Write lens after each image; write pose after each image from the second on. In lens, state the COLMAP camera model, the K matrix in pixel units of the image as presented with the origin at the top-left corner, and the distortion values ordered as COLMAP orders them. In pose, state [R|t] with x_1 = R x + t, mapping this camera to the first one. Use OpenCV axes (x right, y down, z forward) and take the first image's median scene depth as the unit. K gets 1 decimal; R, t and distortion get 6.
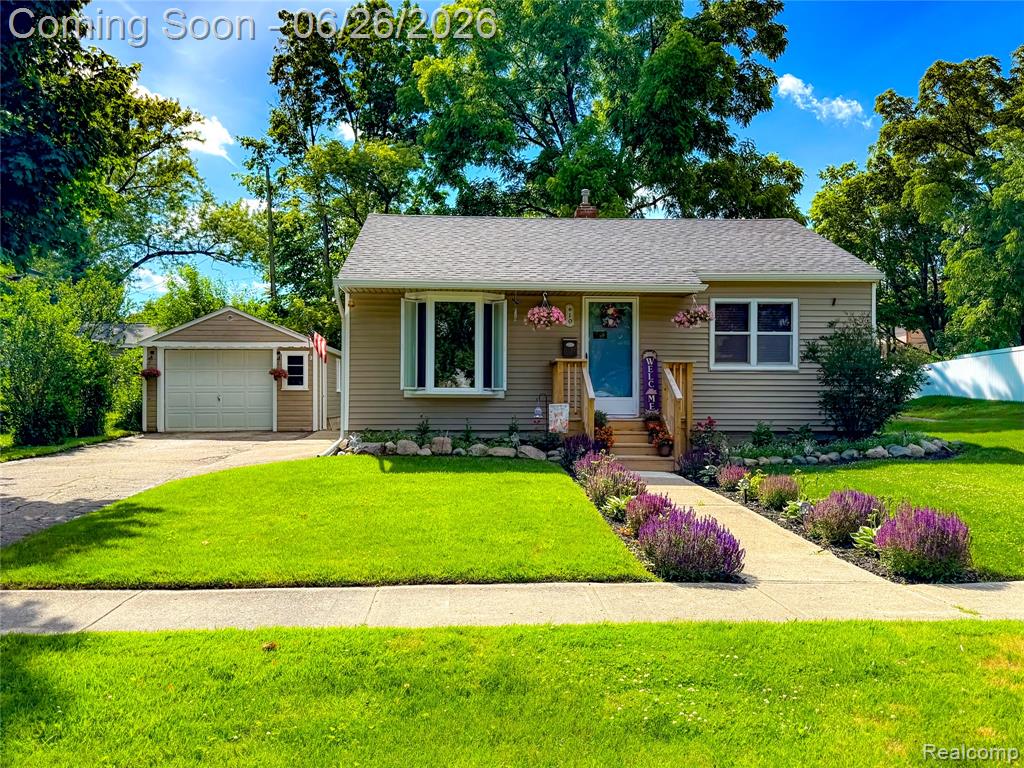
lens RADIAL K [[858.4, 0, 512.0], [0, 858.4, 384.0], [0, 0, 1]] dist [0.002664, 0.001622]
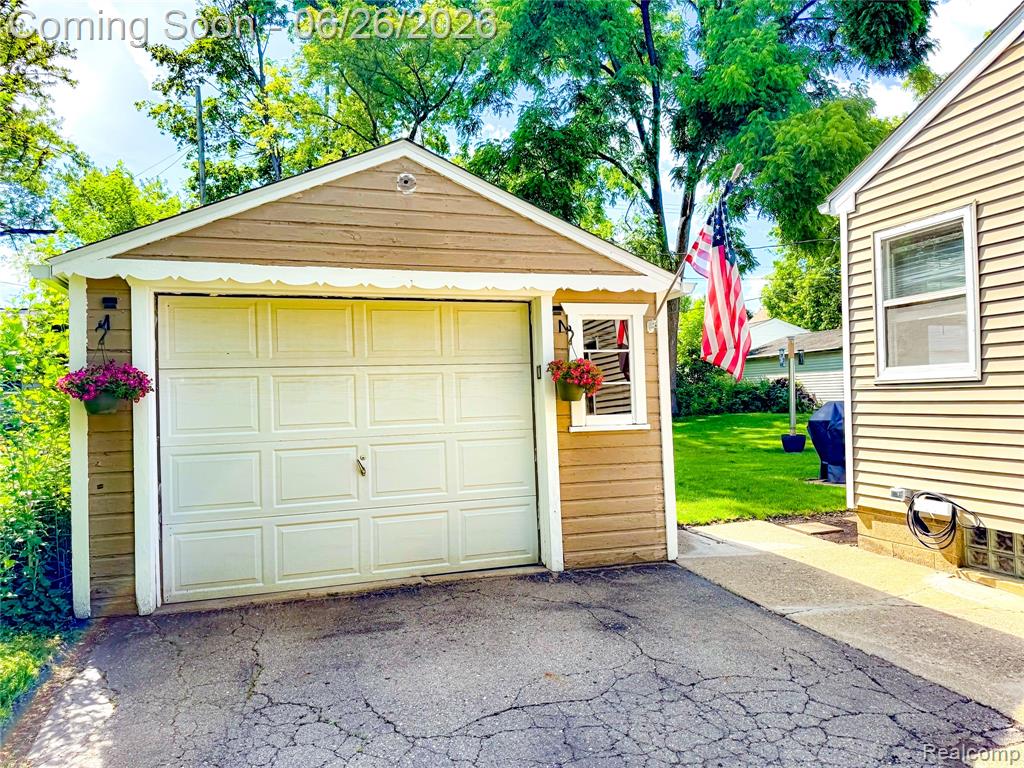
lens RADIAL K [[719.4, 0, 512.0], [0, 719.4, 384.0], [0, 0, 1]] dist [-0.004928, -0.005422]
pose [[0.971921, -0.021233, 0.234349, -0.348331], [0.024641, 0.999629, -0.011621, -0.007263], [-0.234015, 0.017070, 0.972083, 0.755167]]
